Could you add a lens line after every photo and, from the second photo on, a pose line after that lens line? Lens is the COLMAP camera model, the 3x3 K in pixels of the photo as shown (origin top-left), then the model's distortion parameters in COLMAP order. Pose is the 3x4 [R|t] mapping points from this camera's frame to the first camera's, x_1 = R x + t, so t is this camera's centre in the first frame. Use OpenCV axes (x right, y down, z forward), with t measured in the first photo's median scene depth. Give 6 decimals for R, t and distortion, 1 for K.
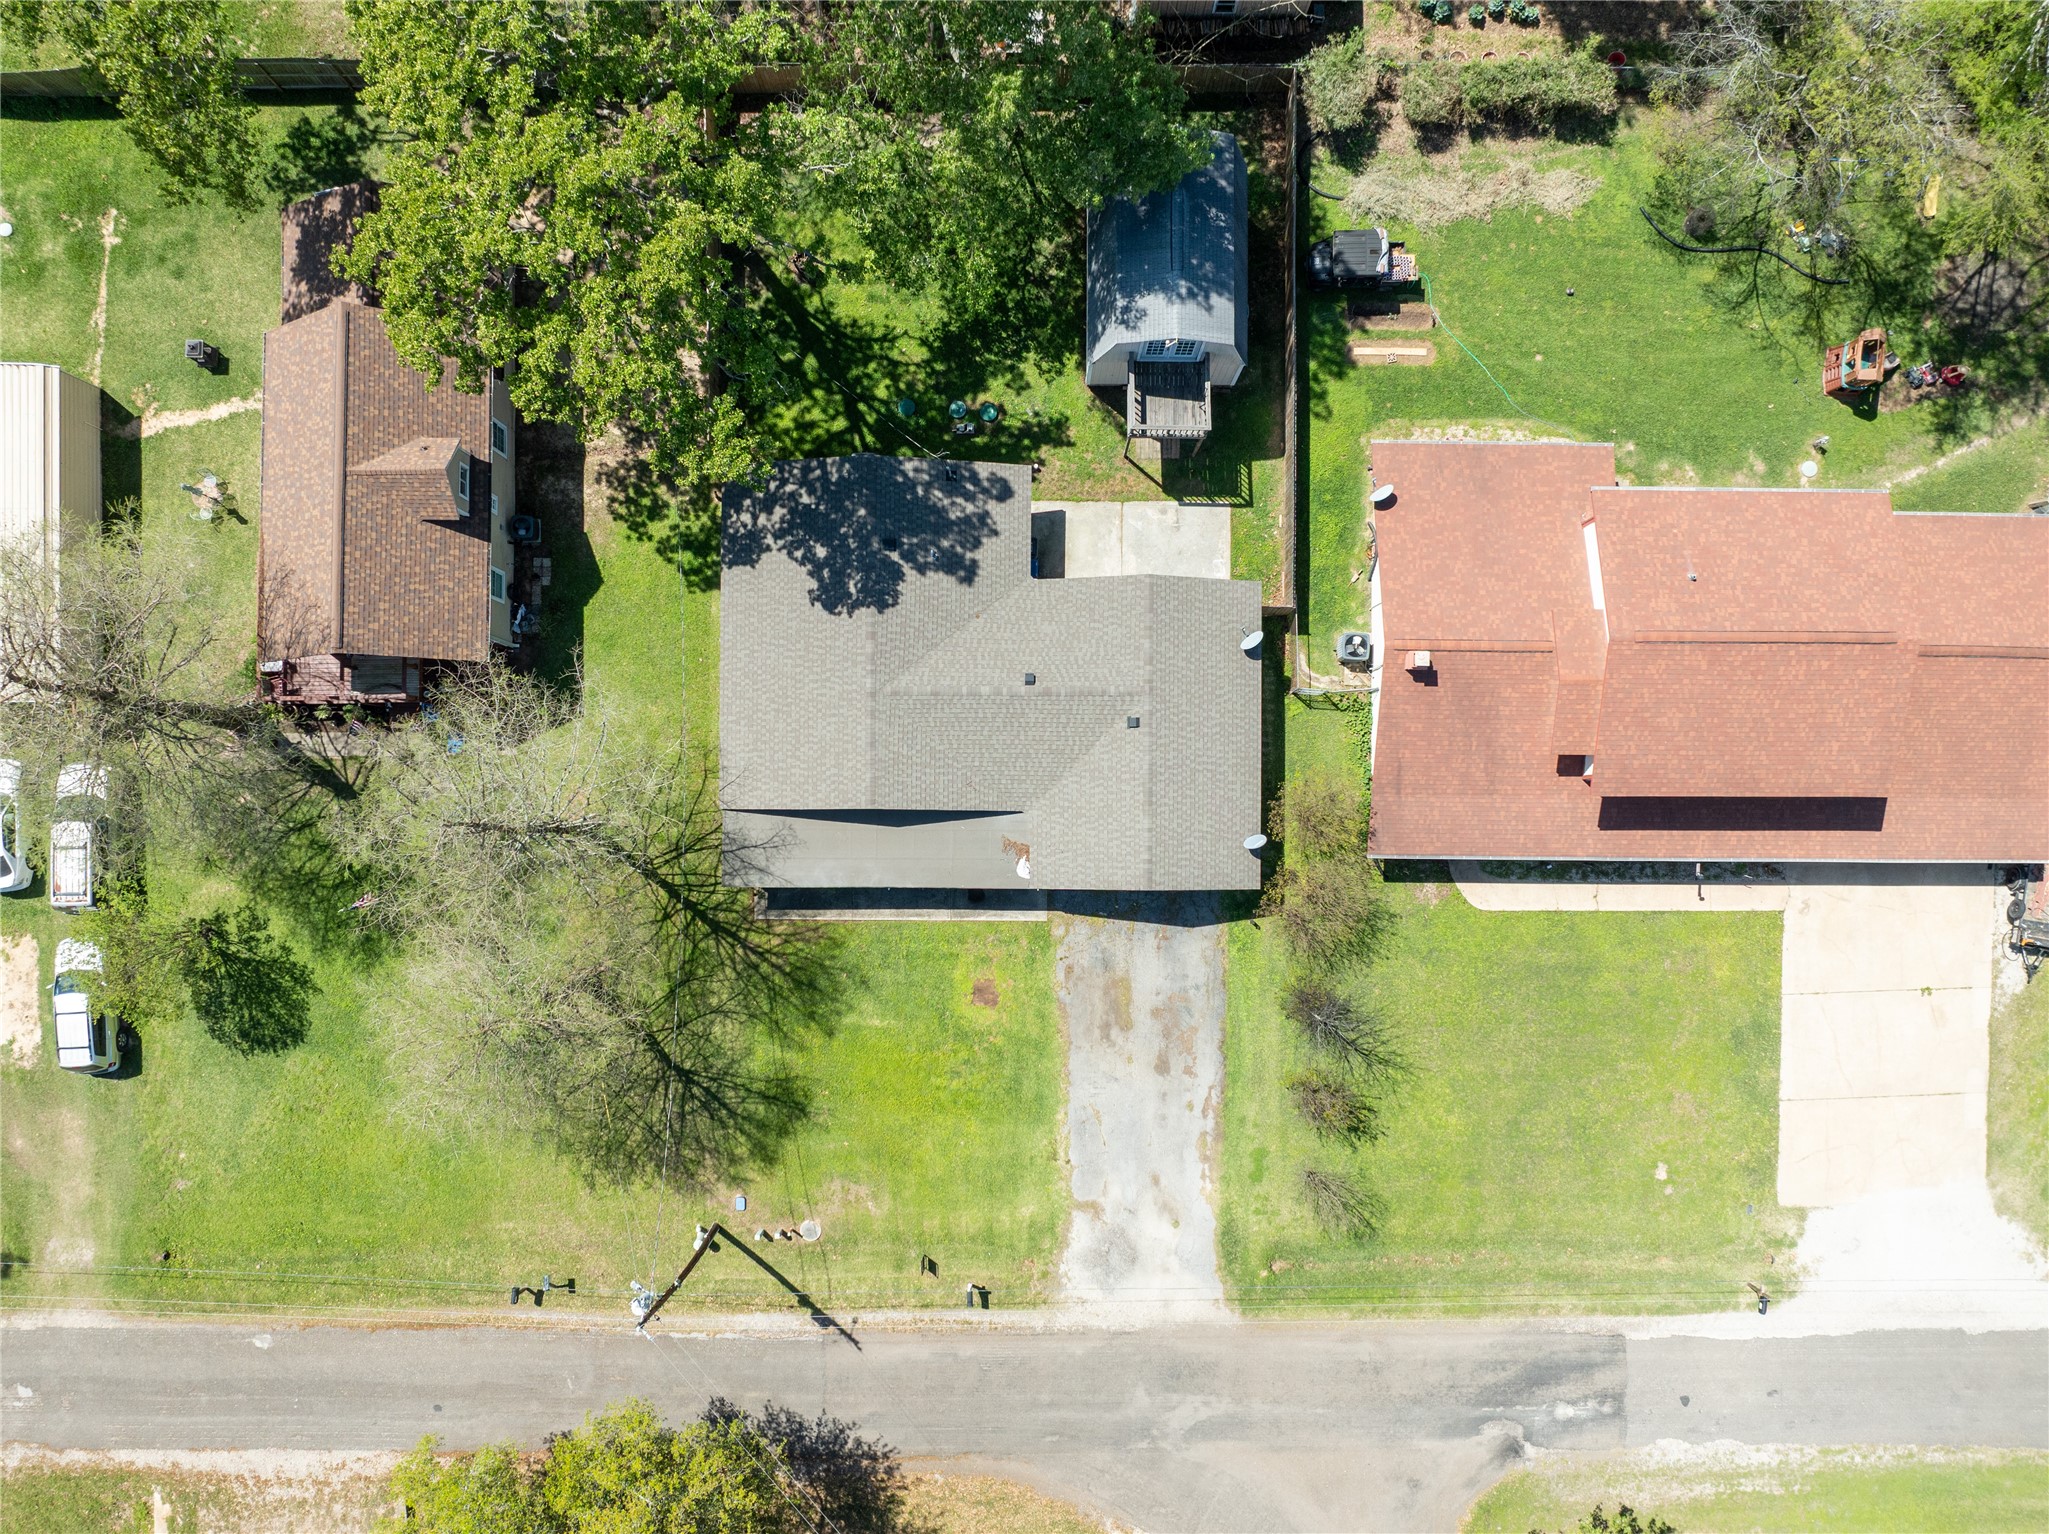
lens RADIAL K [[1465.2, 0, 1020.7], [0, 1465.2, 757.9], [0, 0, 1]] dist [-0.004782, -0.056315]
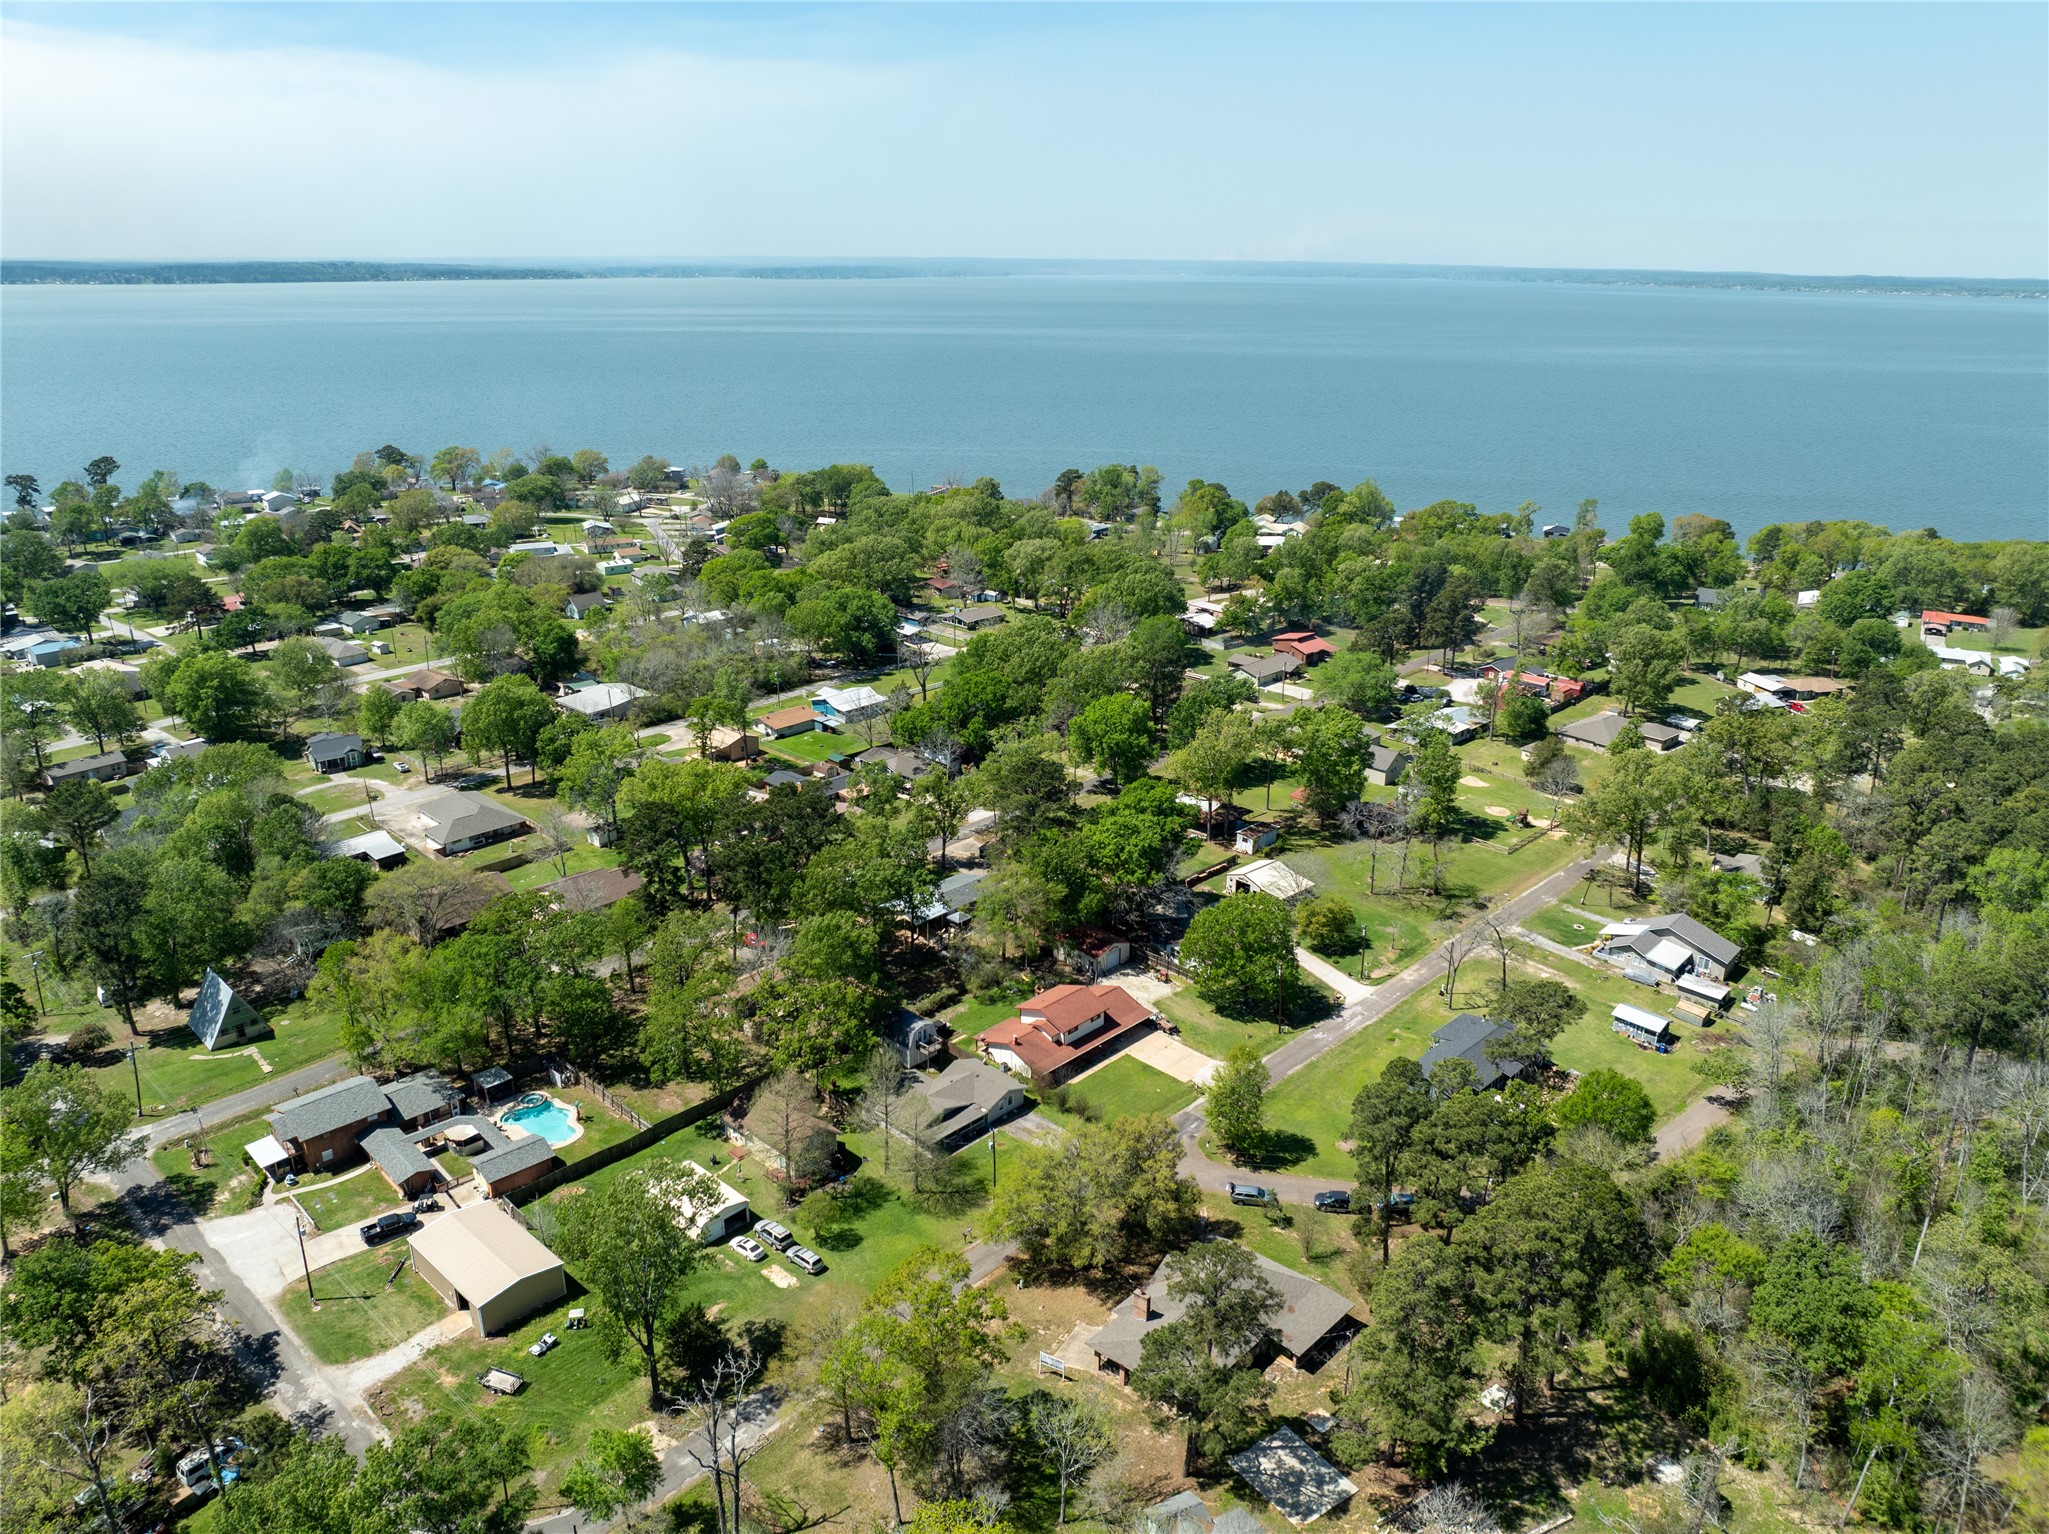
lens RADIAL K [[1465.2, 0, 1020.7], [0, 1465.2, 757.9], [0, 0, 1]] dist [-0.004782, -0.056315]
pose [[0.697227, -0.228153, 0.679574, -2.230981], [0.716576, 0.248092, -0.651897, 2.317814], [-0.019864, 0.941486, 0.336465, -1.118551]]
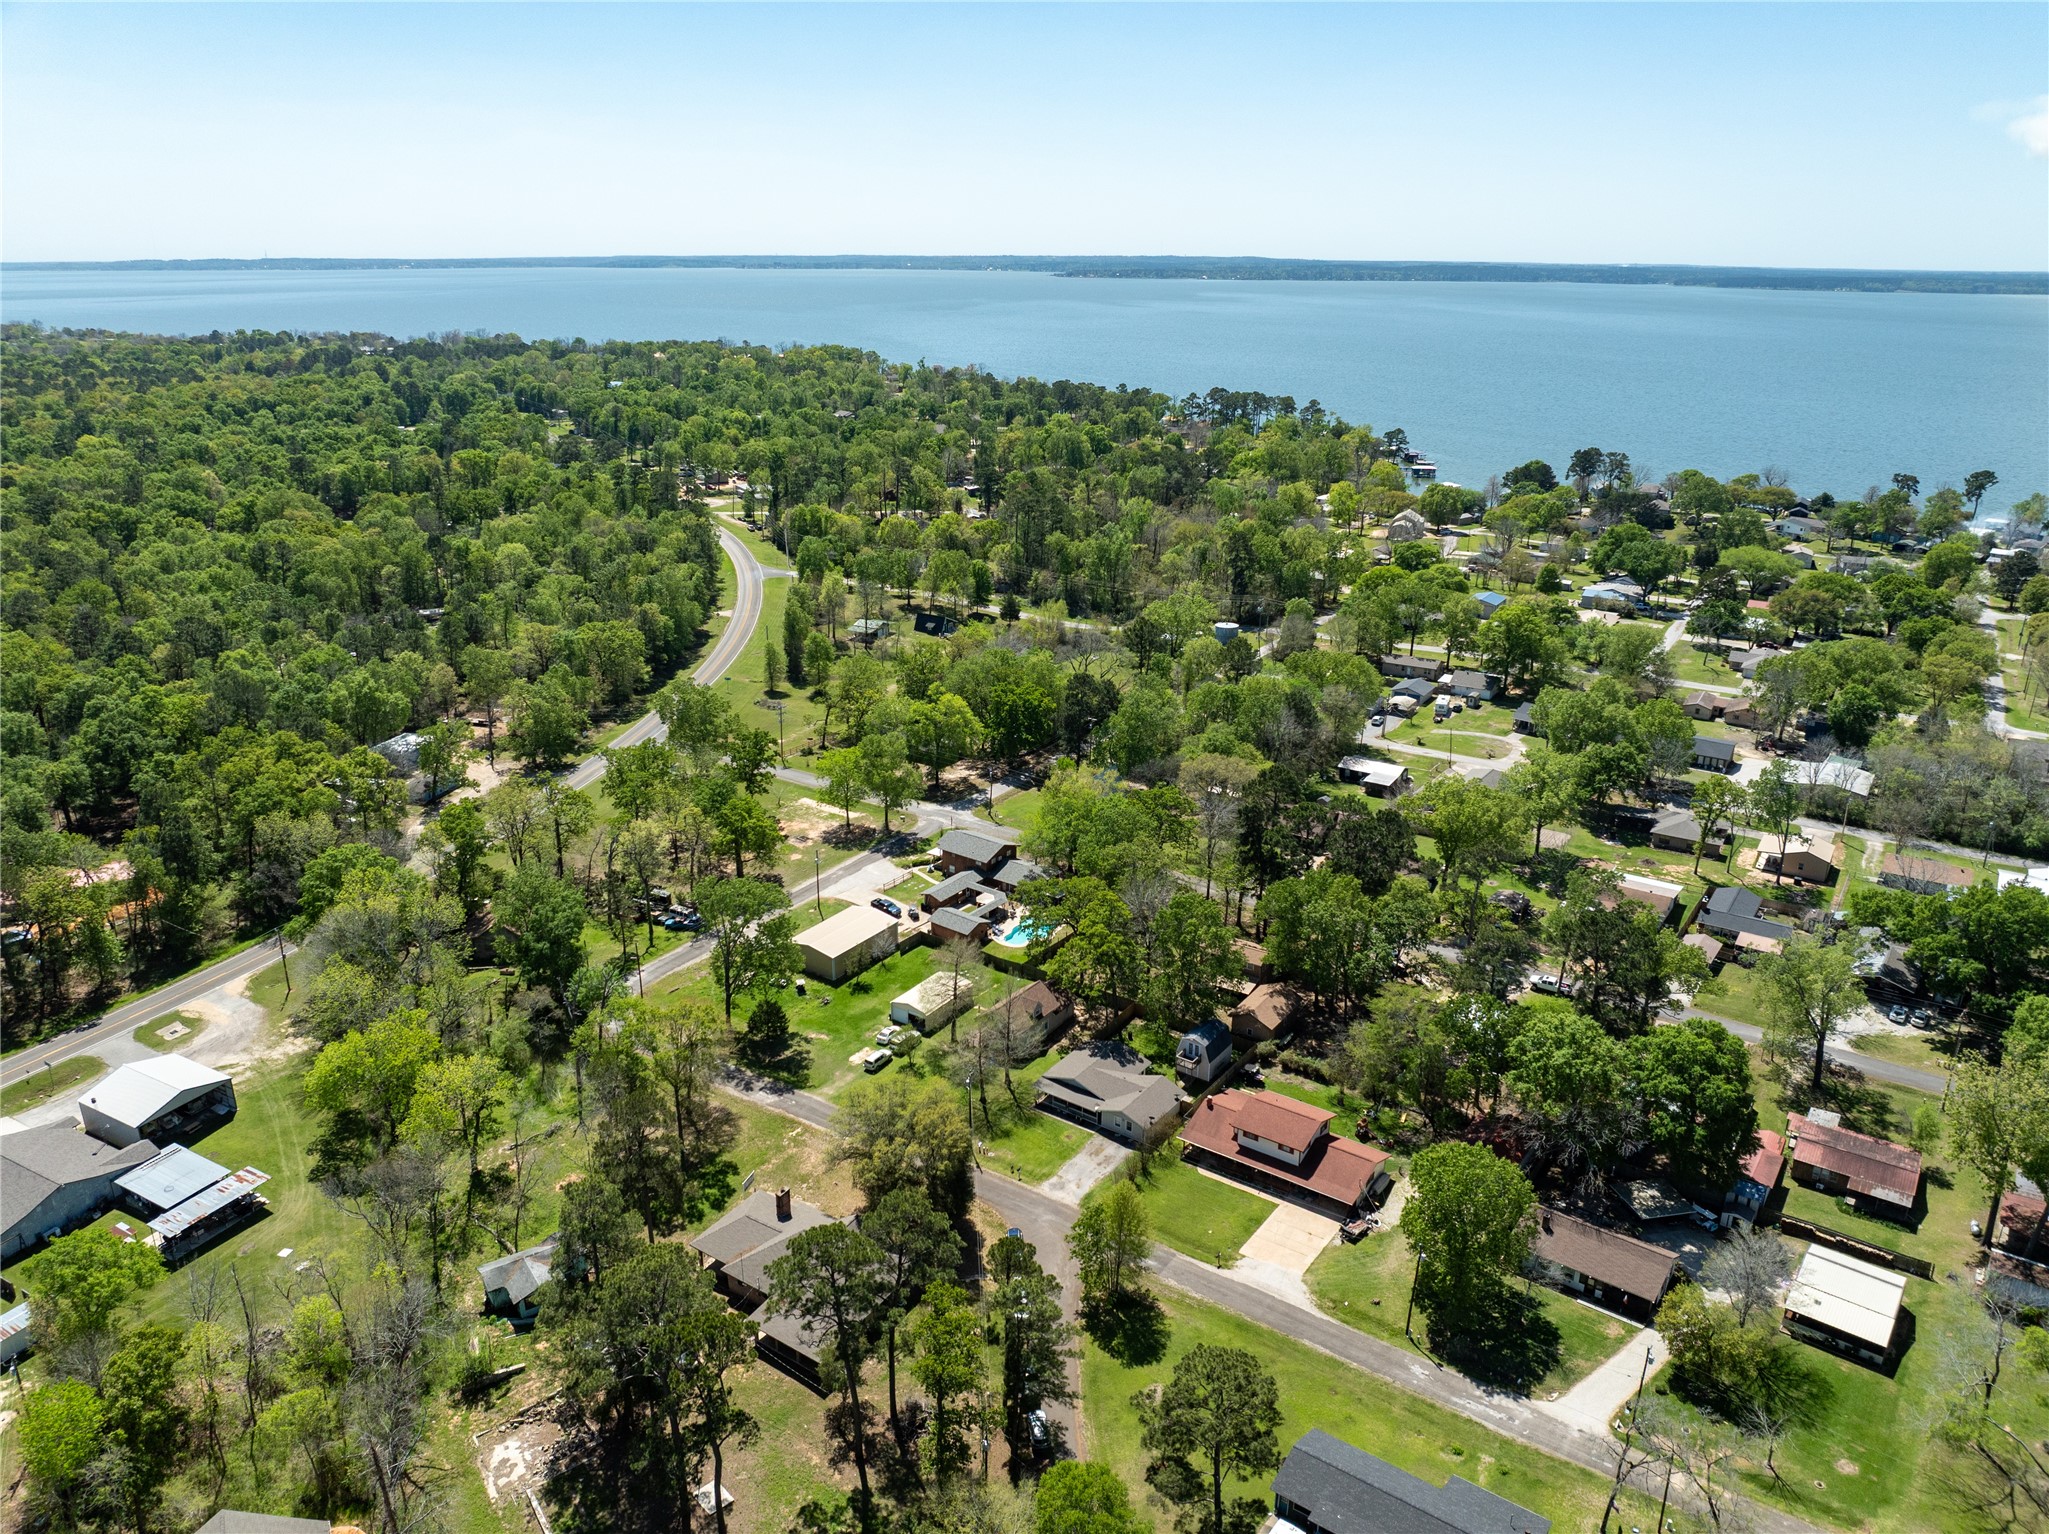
lens RADIAL K [[1465.2, 0, 1020.7], [0, 1465.2, 757.9], [0, 0, 1]] dist [-0.004782, -0.056315]
pose [[0.815819, 0.199506, -0.542805, 1.681338], [-0.578086, 0.307336, -0.755885, 2.711760], [0.016020, 0.930453, 0.366062, -1.231706]]
